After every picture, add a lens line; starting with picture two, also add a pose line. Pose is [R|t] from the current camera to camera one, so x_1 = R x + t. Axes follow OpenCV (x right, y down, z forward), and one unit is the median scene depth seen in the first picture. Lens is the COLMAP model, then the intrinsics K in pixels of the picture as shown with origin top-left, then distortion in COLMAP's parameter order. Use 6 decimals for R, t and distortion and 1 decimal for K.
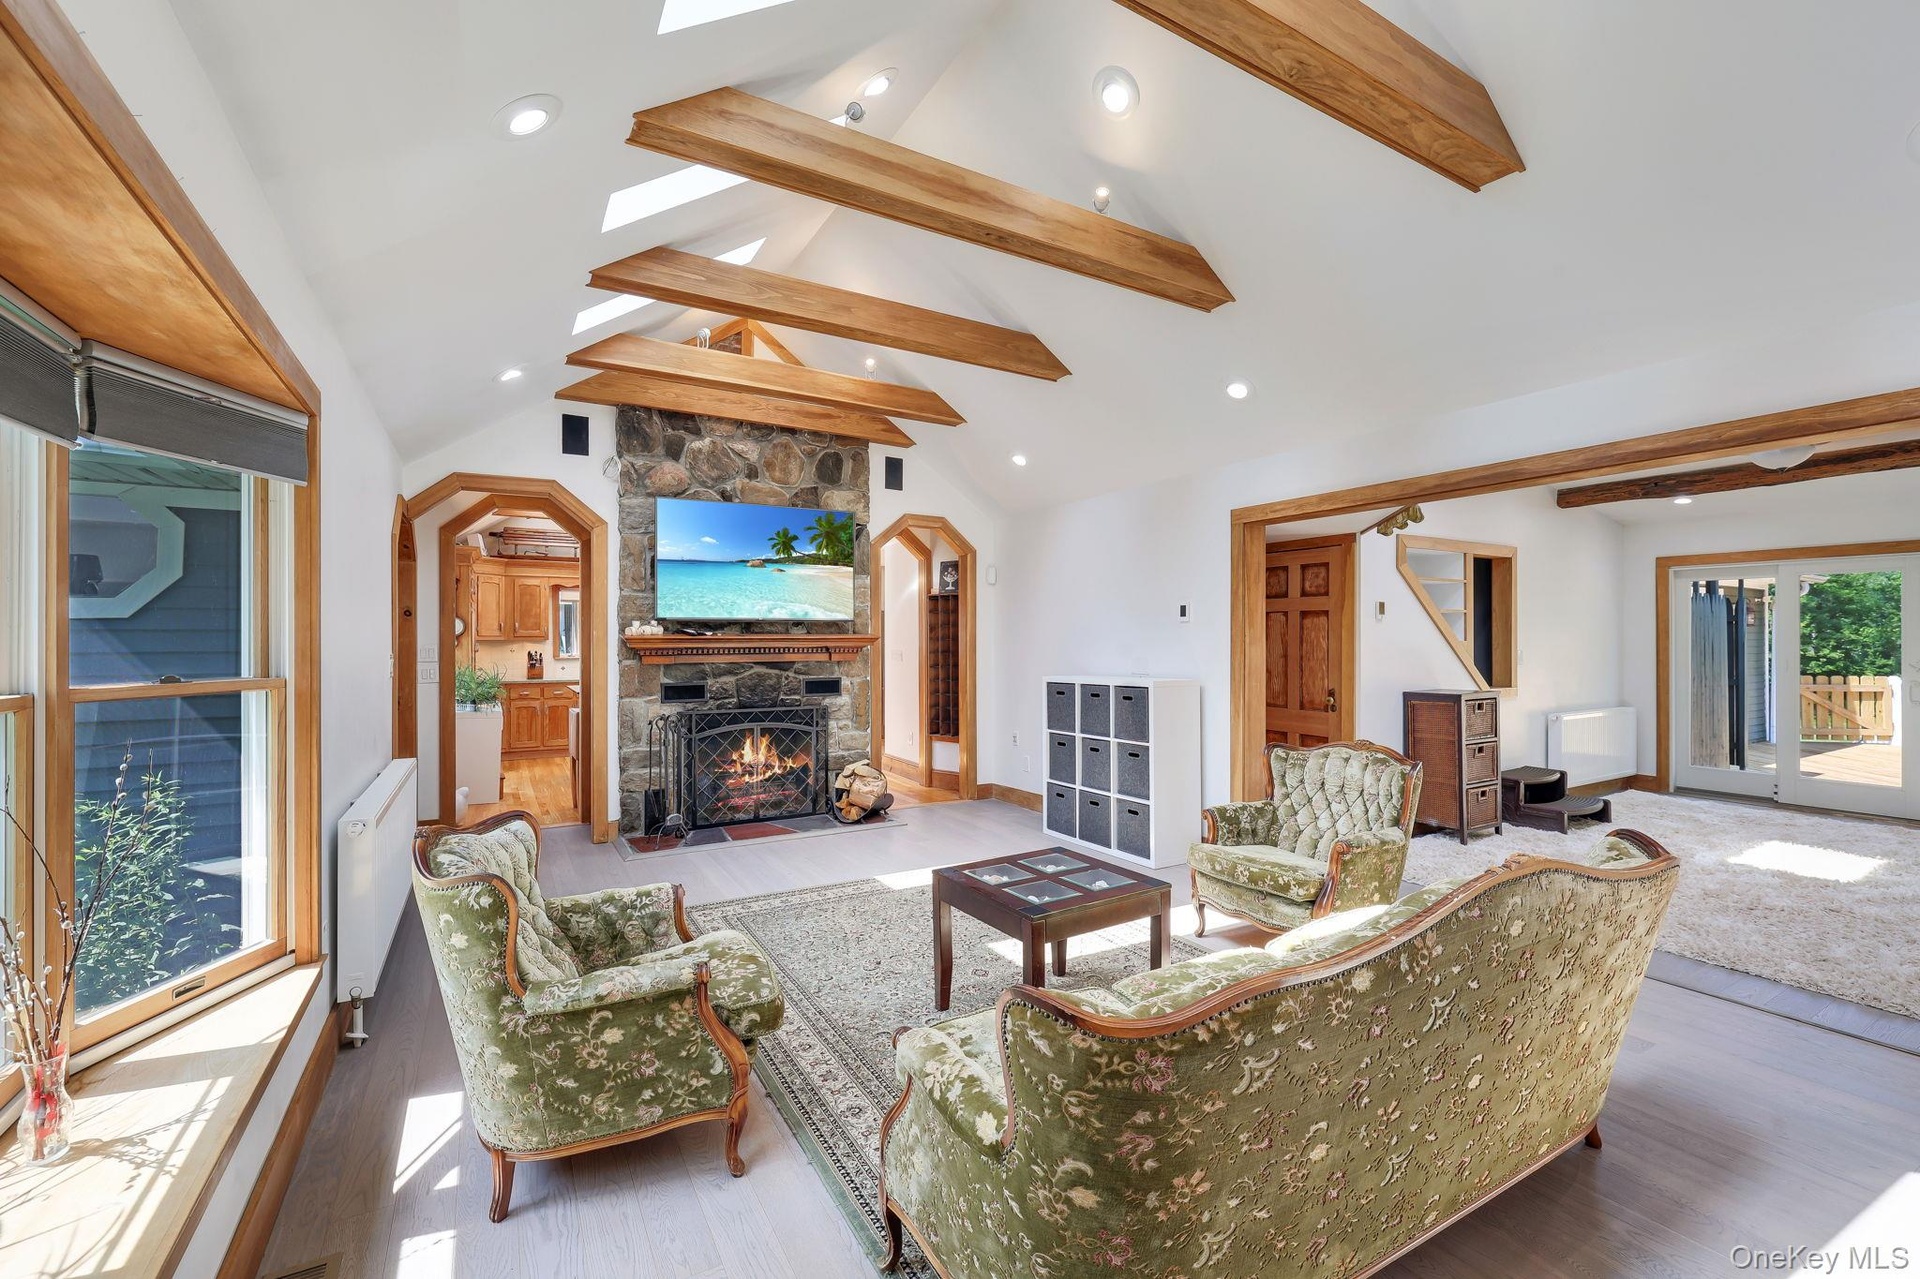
lens RADIAL K [[812.2, 0, 964.9], [0, 812.2, 638.7], [0, 0, 1]] dist [-0.001629, 0.000193]
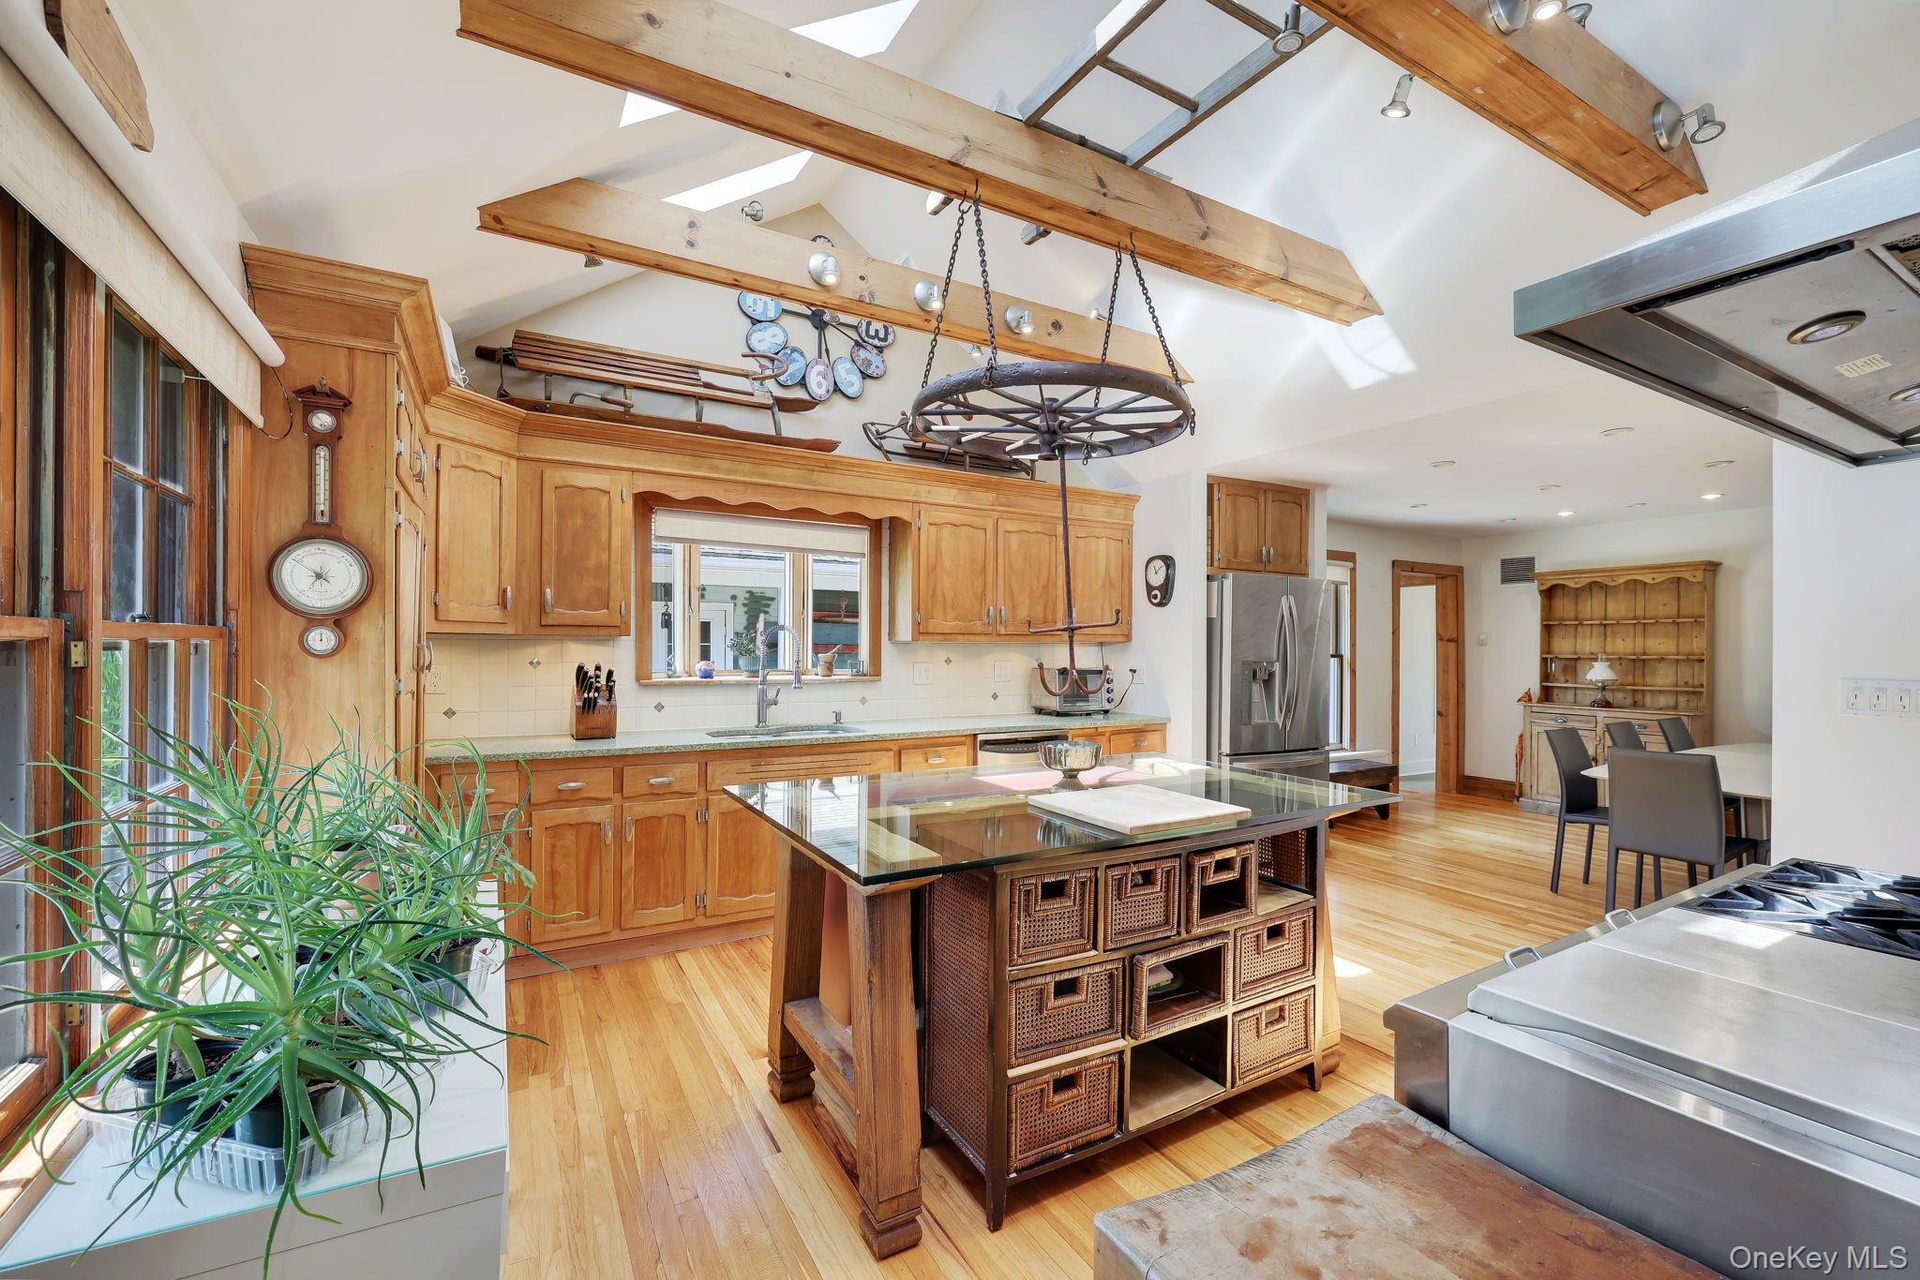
lens RADIAL K [[810.9, 0, 965.3], [0, 810.9, 642.8], [0, 0, 1]] dist [-0.000904, 0.000416]
pose [[0.999951, 0.008695, -0.004708, -0.565322], [-0.008698, 0.999962, -0.000563, 0.006174], [0.004703, 0.000604, 0.999989, 0.991762]]
